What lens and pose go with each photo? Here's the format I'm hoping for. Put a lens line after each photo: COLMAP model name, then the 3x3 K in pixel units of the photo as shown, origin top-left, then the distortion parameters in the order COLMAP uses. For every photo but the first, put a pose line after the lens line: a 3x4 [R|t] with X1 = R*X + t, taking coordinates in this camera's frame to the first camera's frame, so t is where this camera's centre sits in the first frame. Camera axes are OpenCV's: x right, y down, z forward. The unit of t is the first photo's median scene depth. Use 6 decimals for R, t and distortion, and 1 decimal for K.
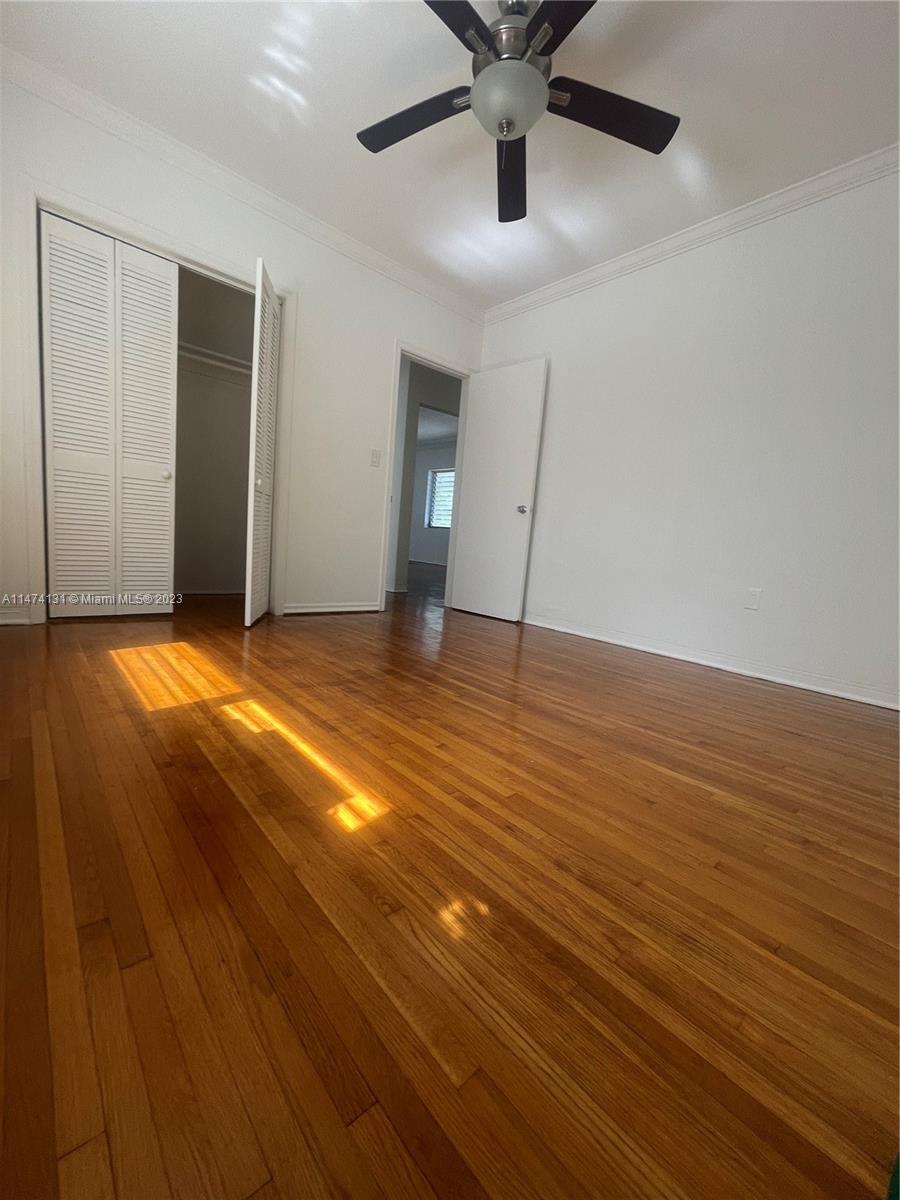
lens RADIAL K [[487.1, 0, 448.2], [0, 487.1, 596.5], [0, 0, 1]] dist [0.001279, 0.000337]
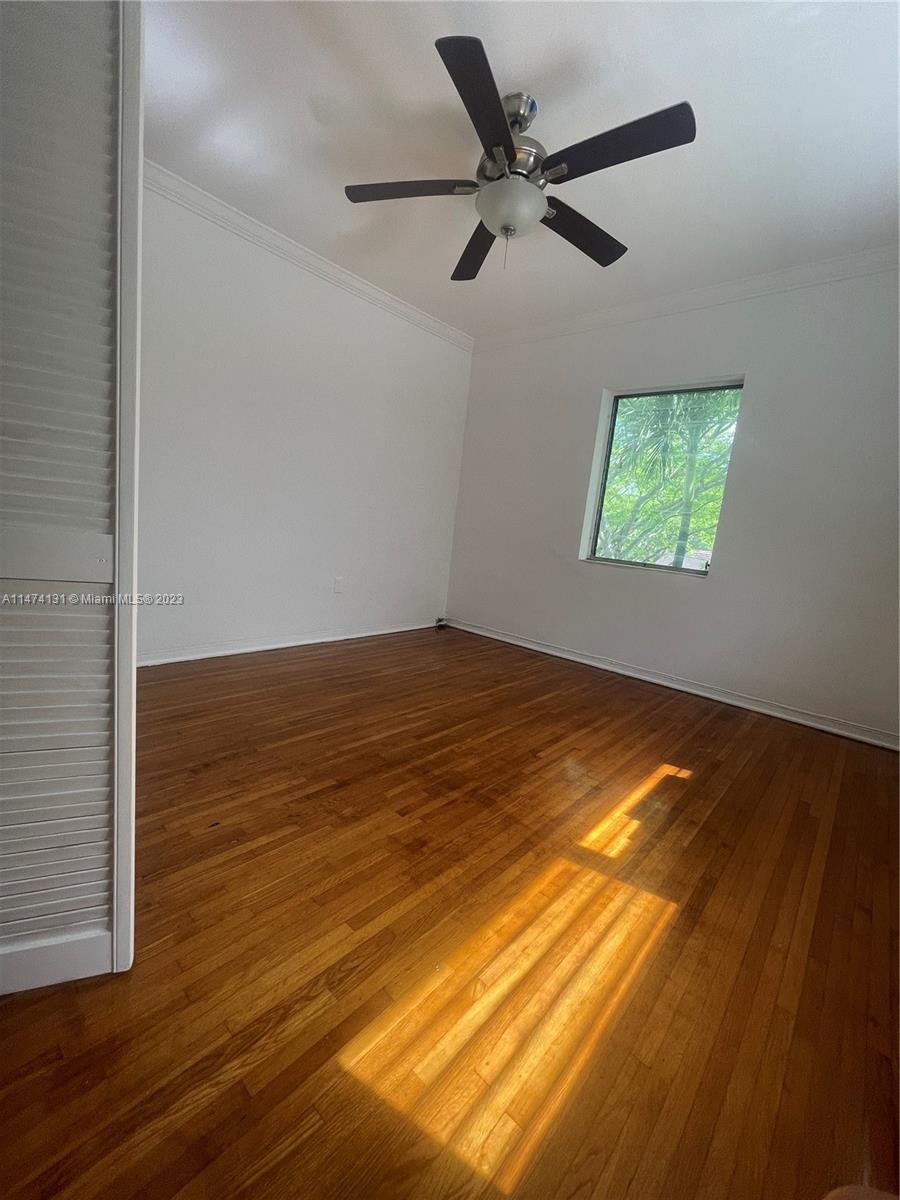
lens RADIAL K [[487.1, 0, 448.2], [0, 487.1, 596.5], [0, 0, 1]] dist [0.001279, 0.000337]
pose [[-0.106902, -0.242683, 0.964197, -1.153673], [0.009405, 0.969464, 0.245052, -0.468337], [-0.994225, 0.035265, -0.101355, 1.329563]]
